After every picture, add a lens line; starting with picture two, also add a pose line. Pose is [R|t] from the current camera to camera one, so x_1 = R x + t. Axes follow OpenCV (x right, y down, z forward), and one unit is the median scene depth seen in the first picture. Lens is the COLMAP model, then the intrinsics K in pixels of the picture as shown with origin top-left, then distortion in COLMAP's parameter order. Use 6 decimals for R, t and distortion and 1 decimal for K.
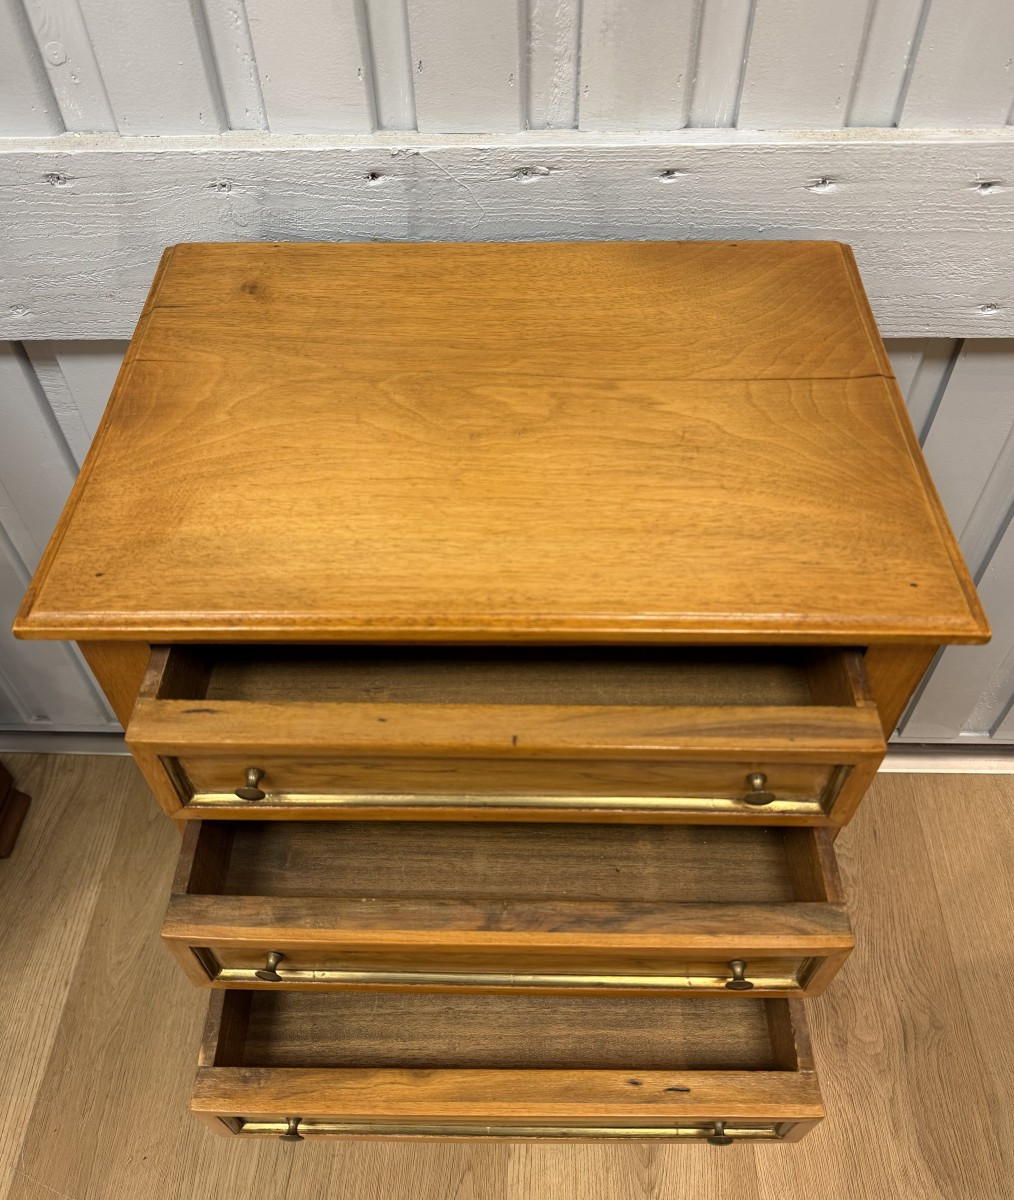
lens RADIAL K [[1054.1, 0, 494.0], [0, 1054.1, 621.6], [0, 0, 1]] dist [-0.013637, 0.004238]
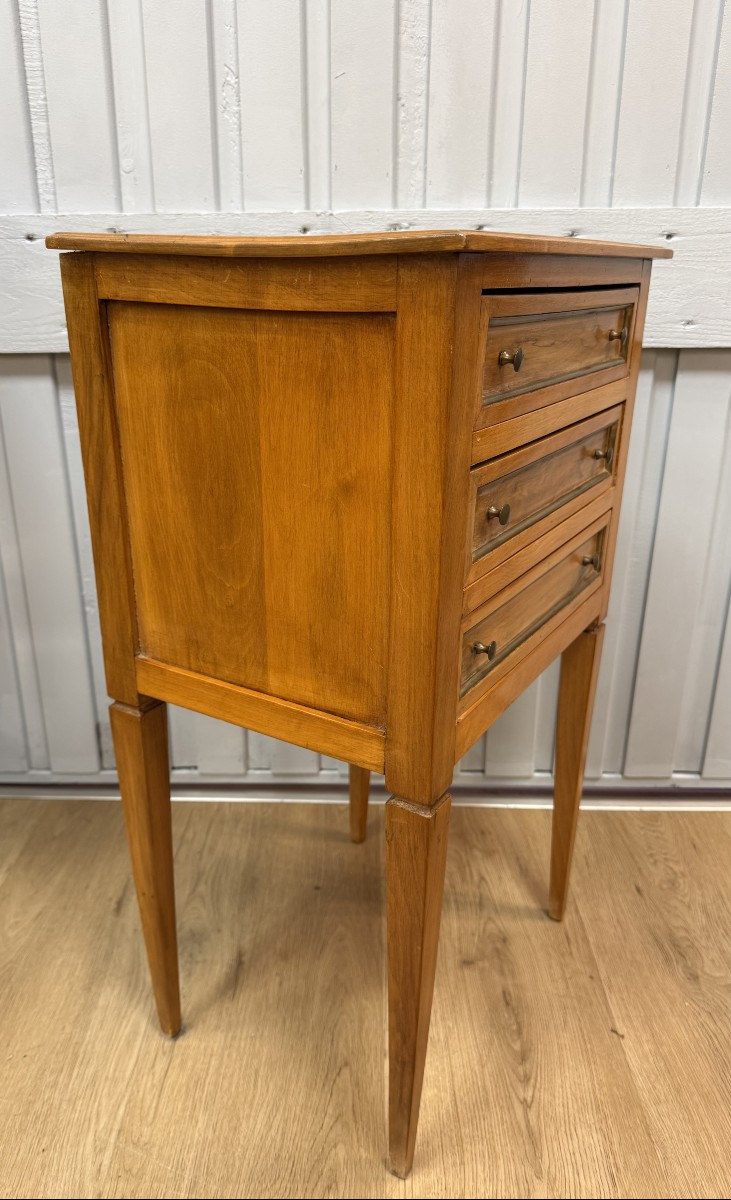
lens RADIAL K [[932.0, 0, 324.4], [0, 932.0, 614.0], [0, 0, 1]] dist [0.017380, -0.048043]
pose [[0.999863, 0.015958, 0.004395, -0.082997], [-0.011708, 0.869537, -0.493729, 0.881483], [-0.011700, 0.493610, 0.869605, 0.004961]]
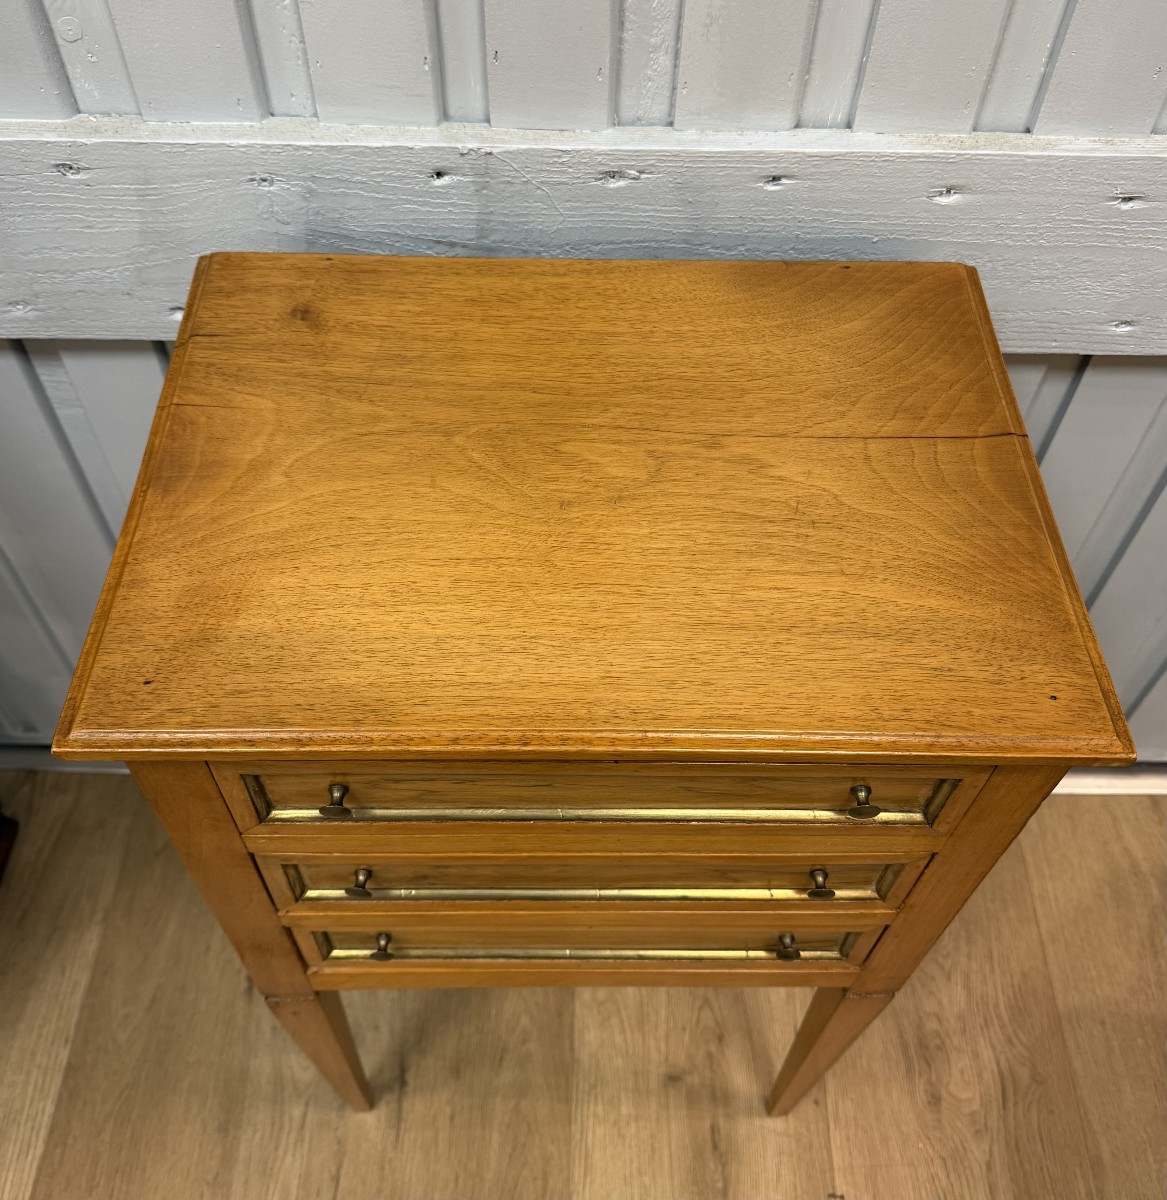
lens RADIAL K [[1206.6, 0, 570.7], [0, 1206.6, 593.9], [0, 0, 1]] dist [-0.010111, 0.000000]
pose [[0.999141, 0.004582, 0.041193, -0.046595], [-0.006146, 0.999262, 0.037921, -0.119138], [-0.040988, -0.038142, 0.998431, -0.017292]]
